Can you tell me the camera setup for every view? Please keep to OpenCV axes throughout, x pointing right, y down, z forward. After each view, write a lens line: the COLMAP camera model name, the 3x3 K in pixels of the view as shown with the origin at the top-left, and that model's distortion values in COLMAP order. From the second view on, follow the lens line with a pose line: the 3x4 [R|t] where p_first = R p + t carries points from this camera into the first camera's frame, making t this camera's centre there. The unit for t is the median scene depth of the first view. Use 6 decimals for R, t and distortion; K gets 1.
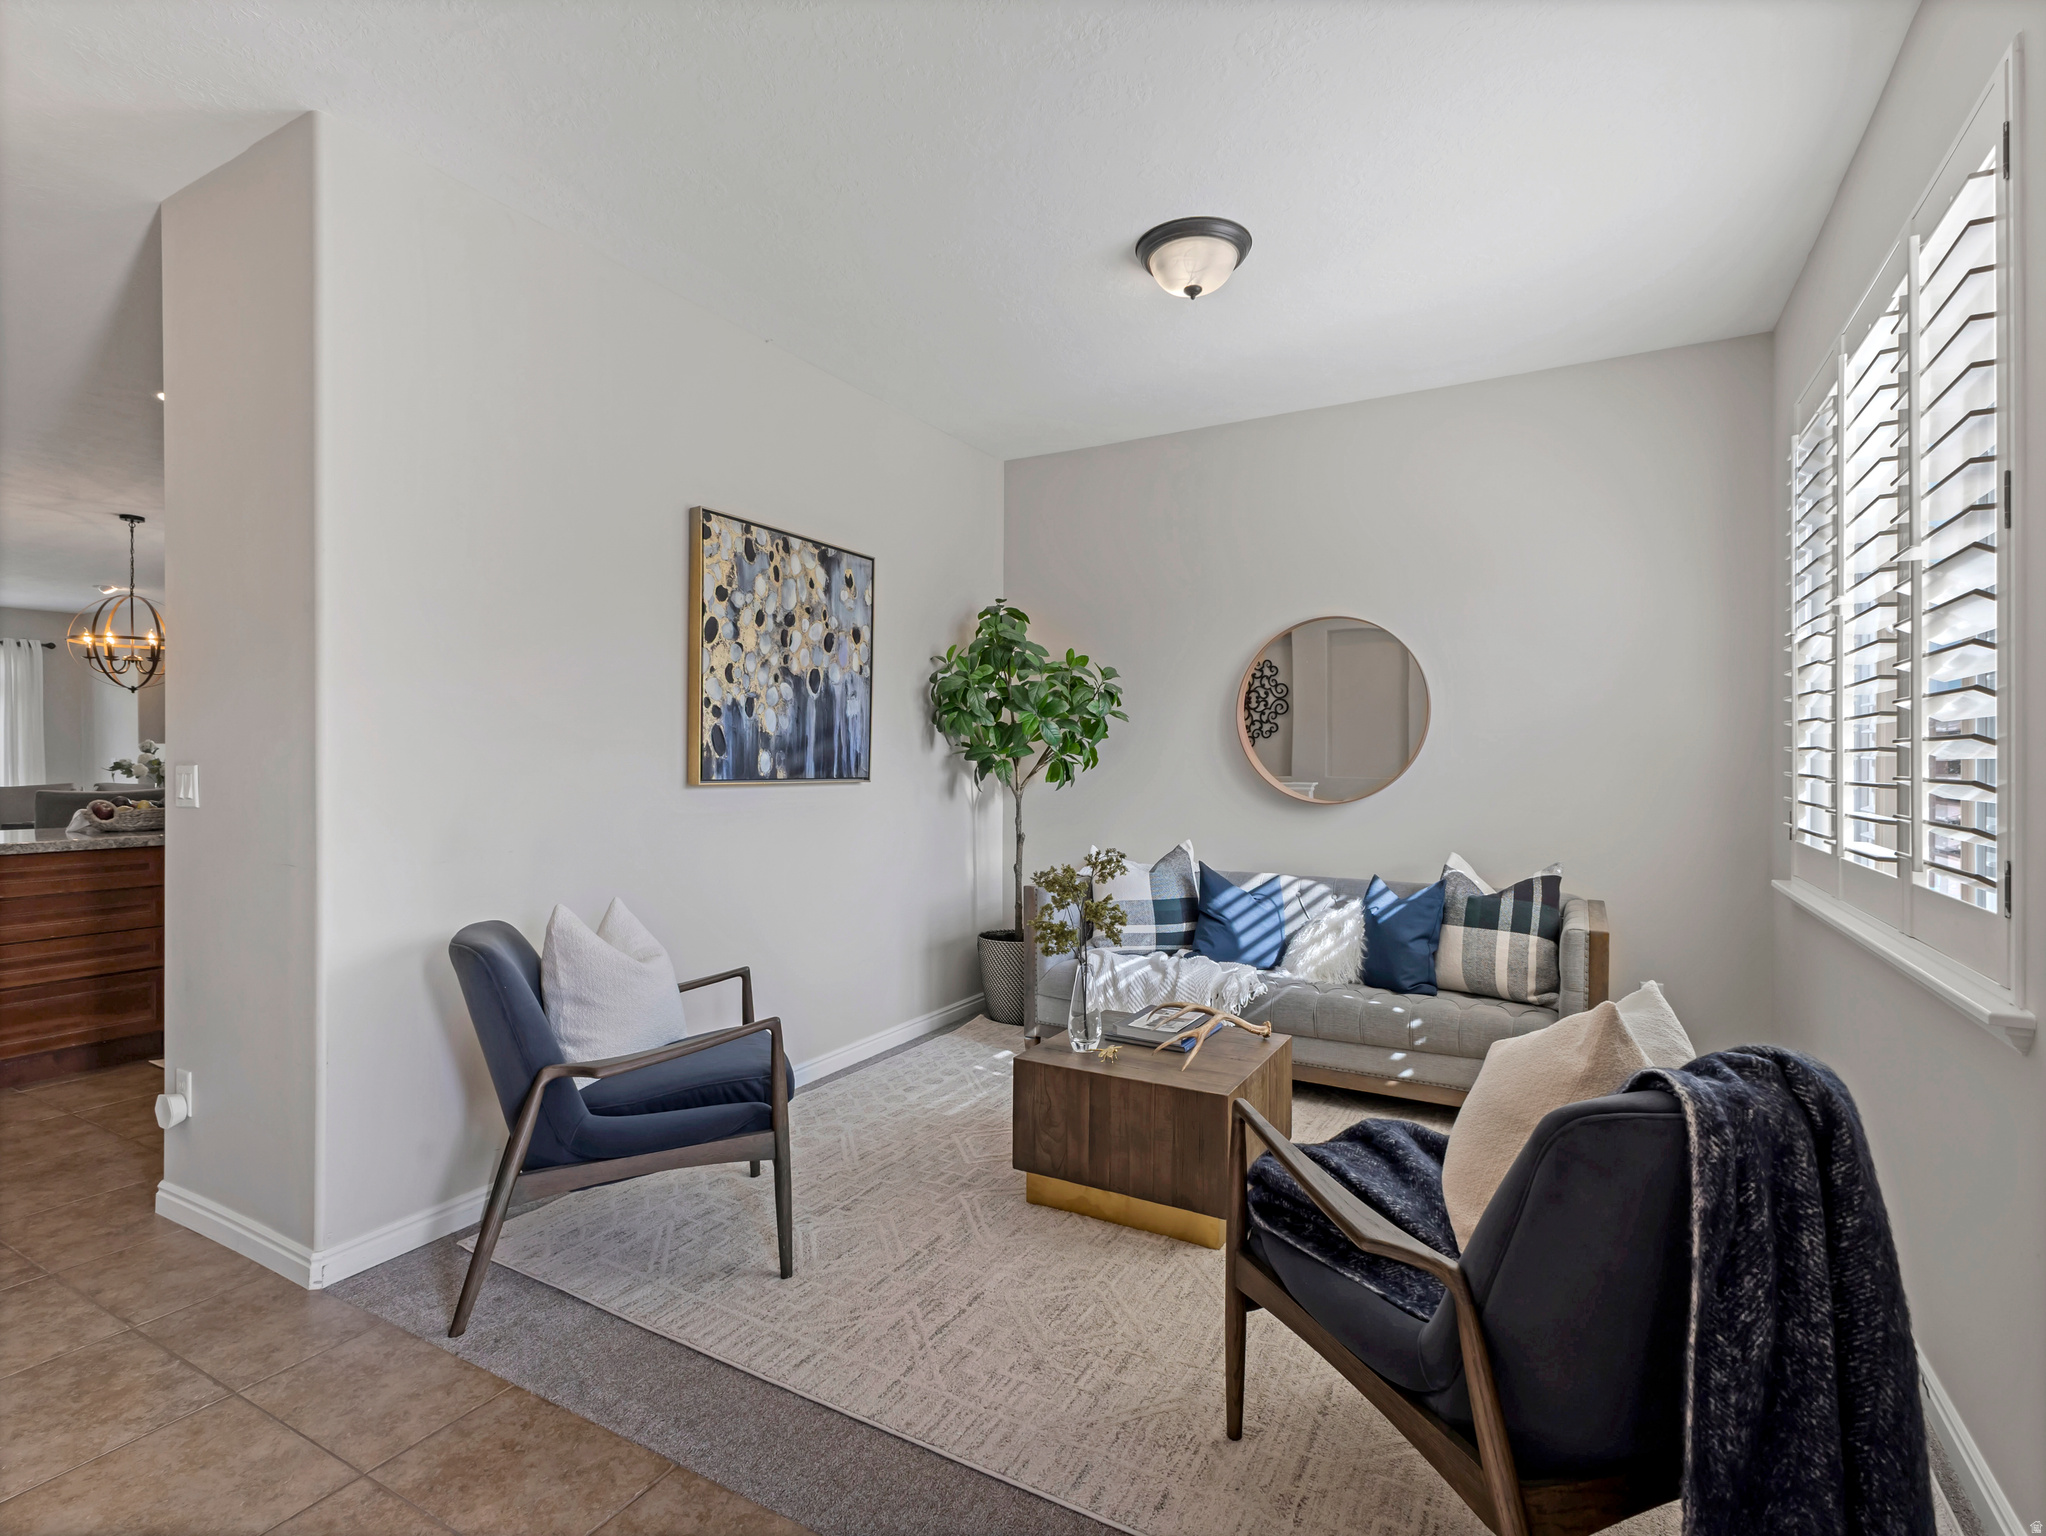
lens RADIAL K [[1003.1, 0, 1015.7], [0, 1003.1, 762.2], [0, 0, 1]] dist [0.006345, 0.000351]
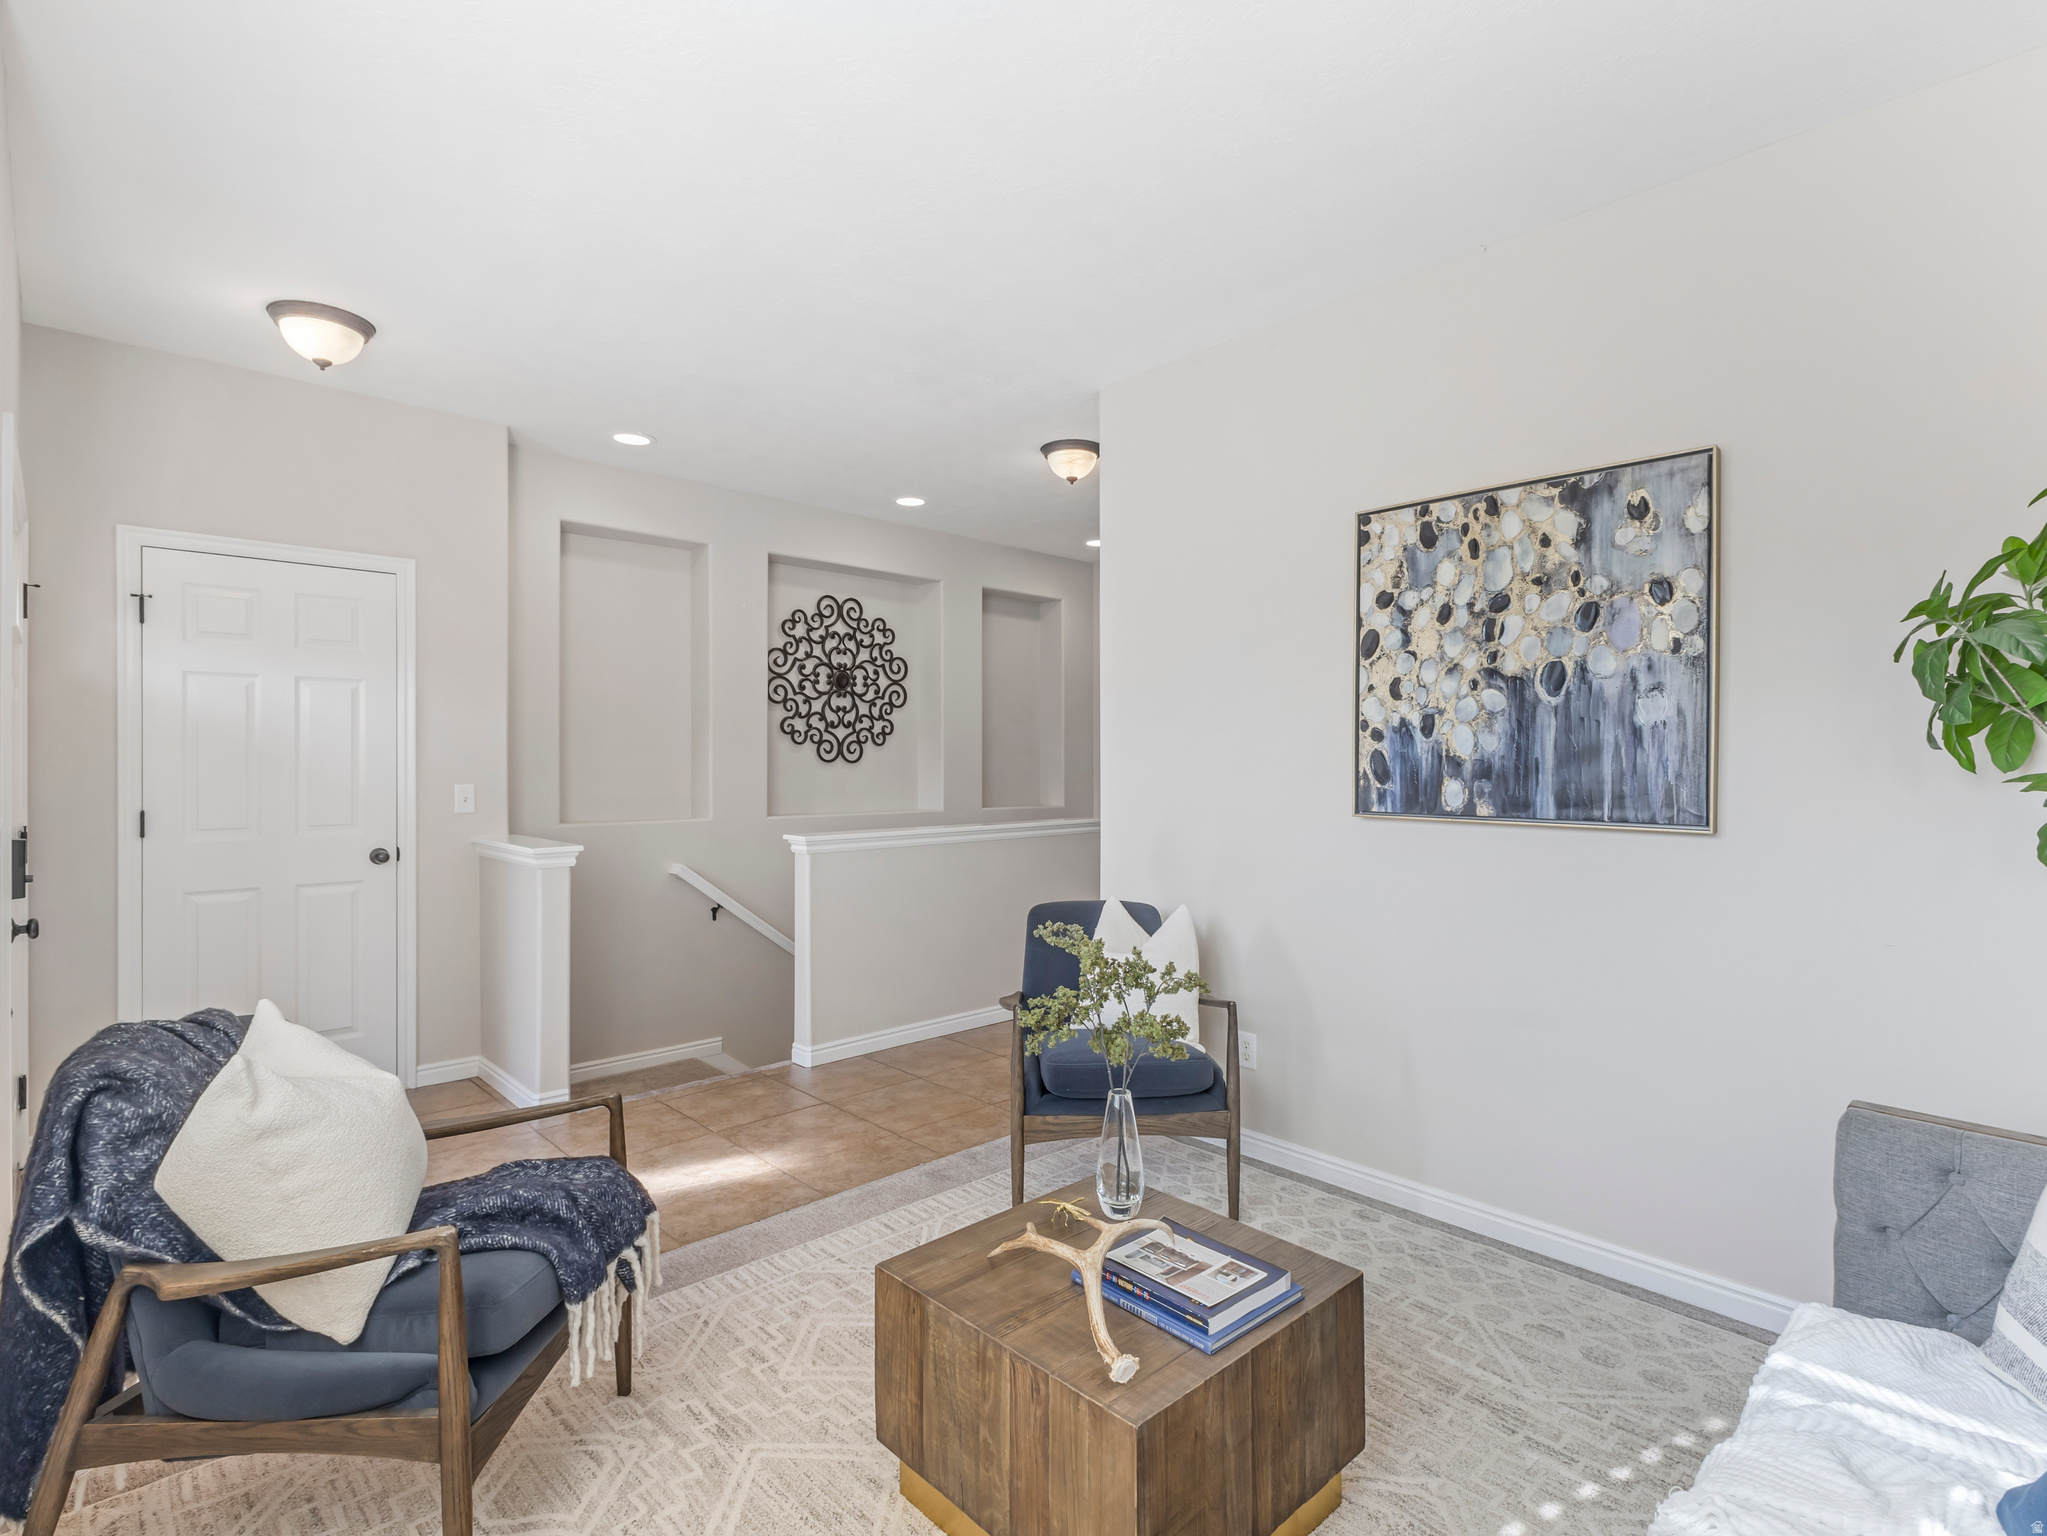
lens RADIAL K [[1003.6, 0, 1028.1], [0, 1003.6, 764.7], [0, 0, 1]] dist [0.006345, 0.000351]
pose [[-0.291511, -0.004102, -0.956559, 0.605431], [-0.005595, 0.999981, -0.002583, -0.019005], [0.956551, 0.004599, -0.291528, 0.910868]]
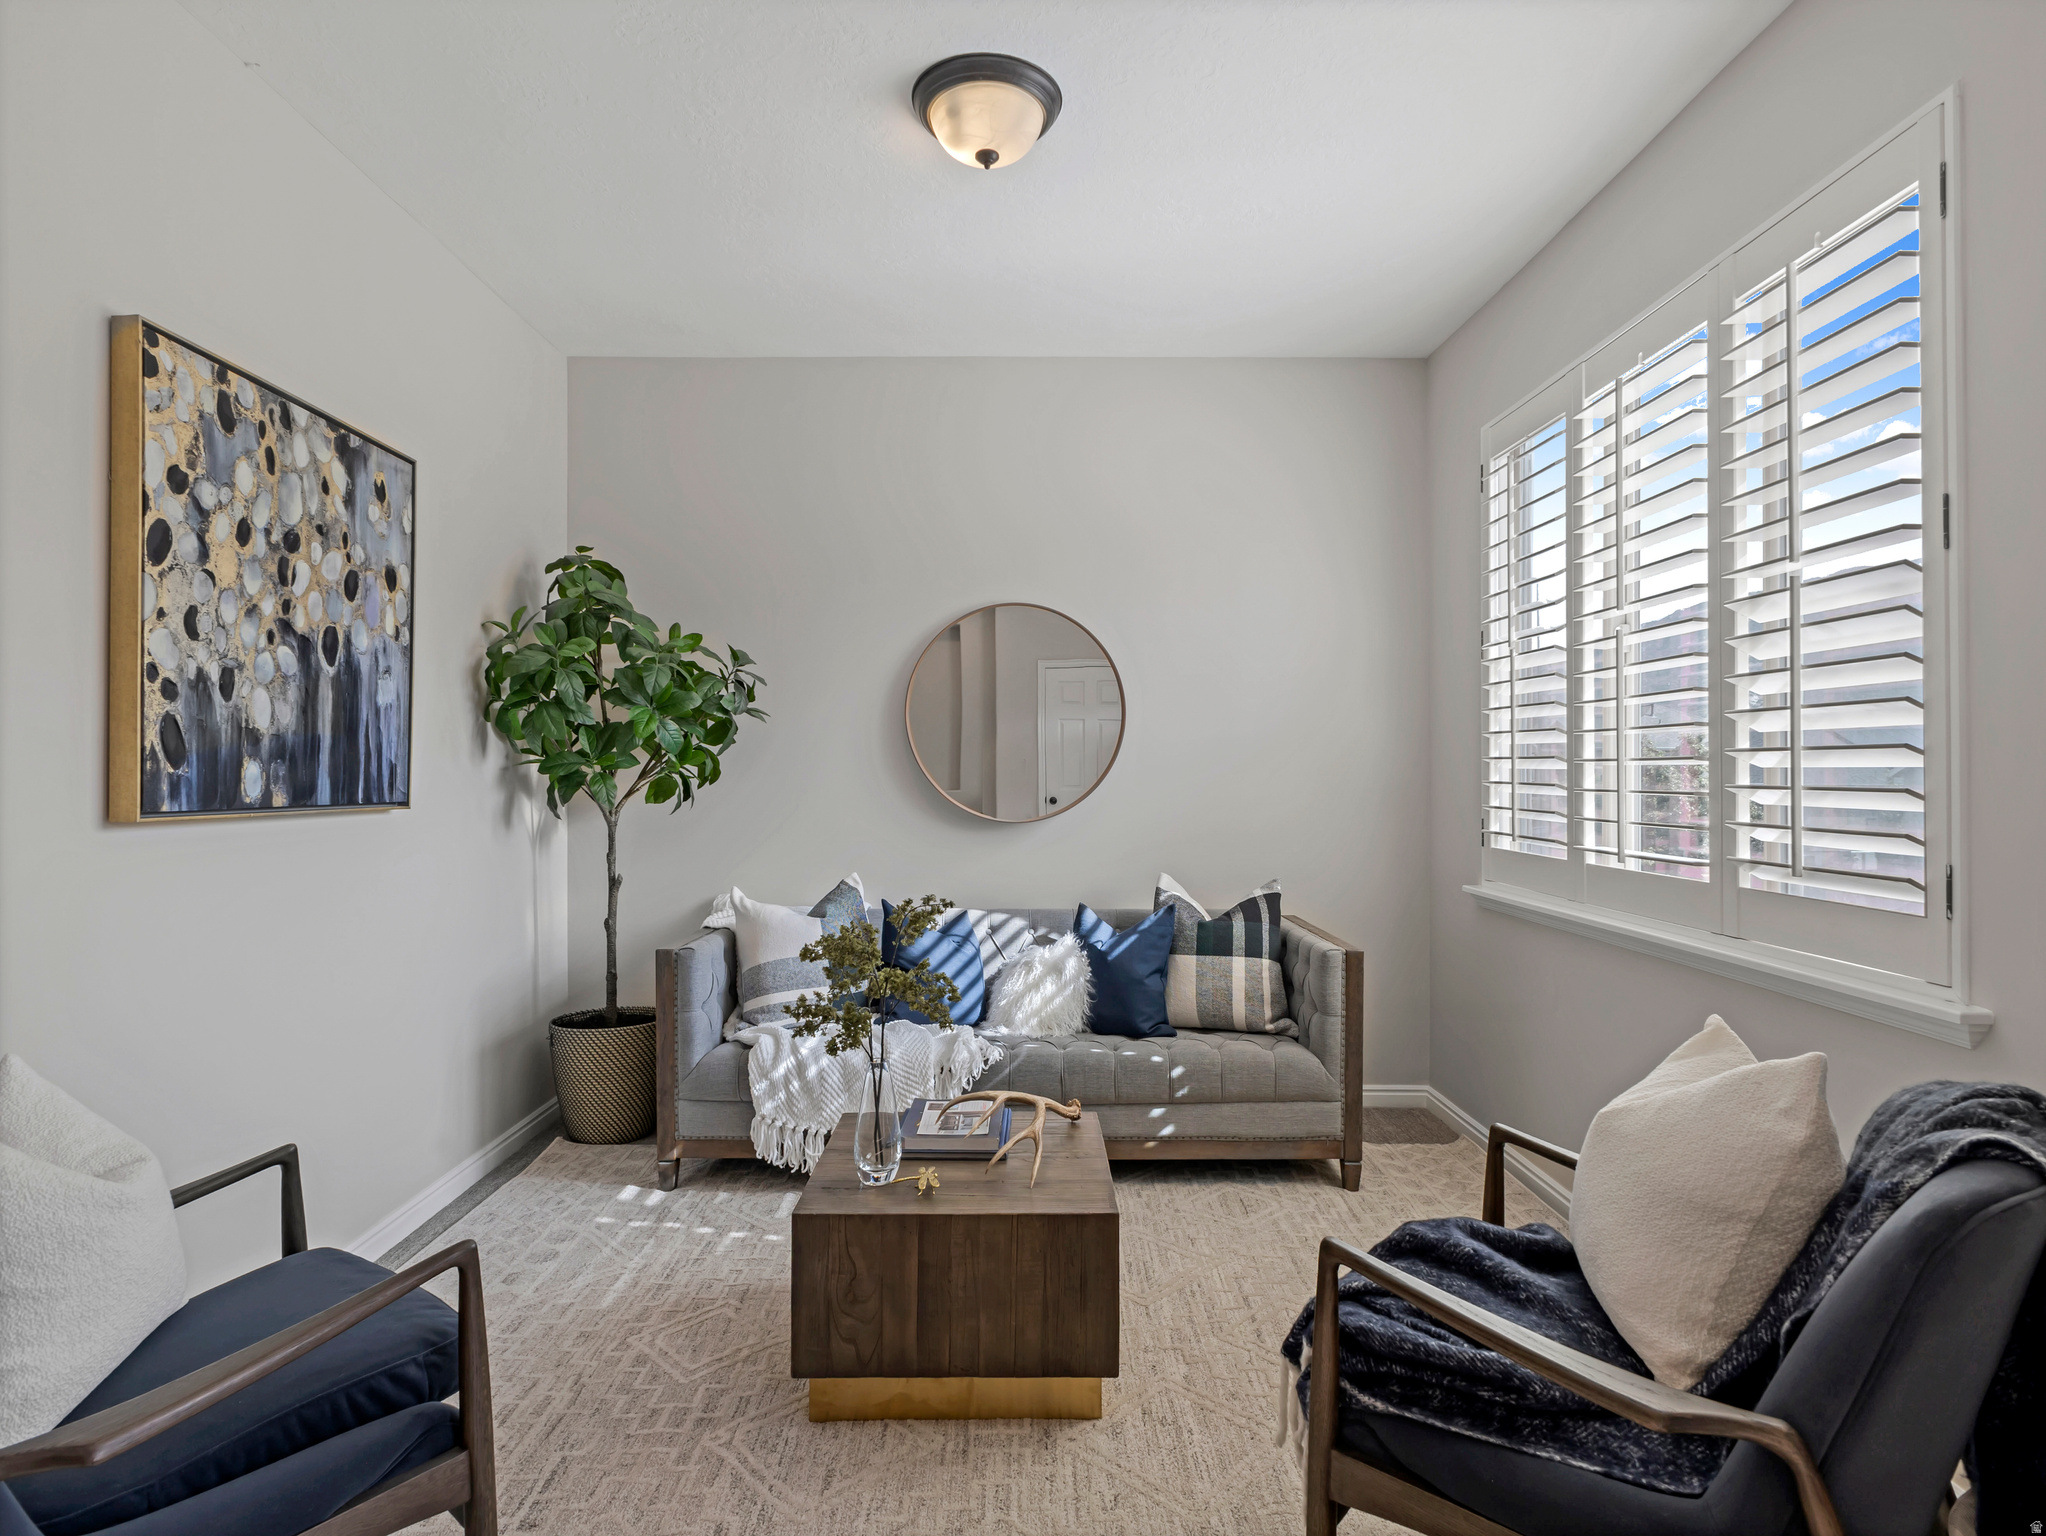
lens RADIAL K [[1118.8, 0, 1029.7], [0, 1118.8, 768.6], [0, 0, 1]] dist [0.005030, 0.000884]
pose [[0.863143, -0.003344, 0.504949, -0.189240], [0.005669, 0.999979, -0.003068, -0.001767], [-0.504928, 0.005511, 0.863144, 0.206954]]
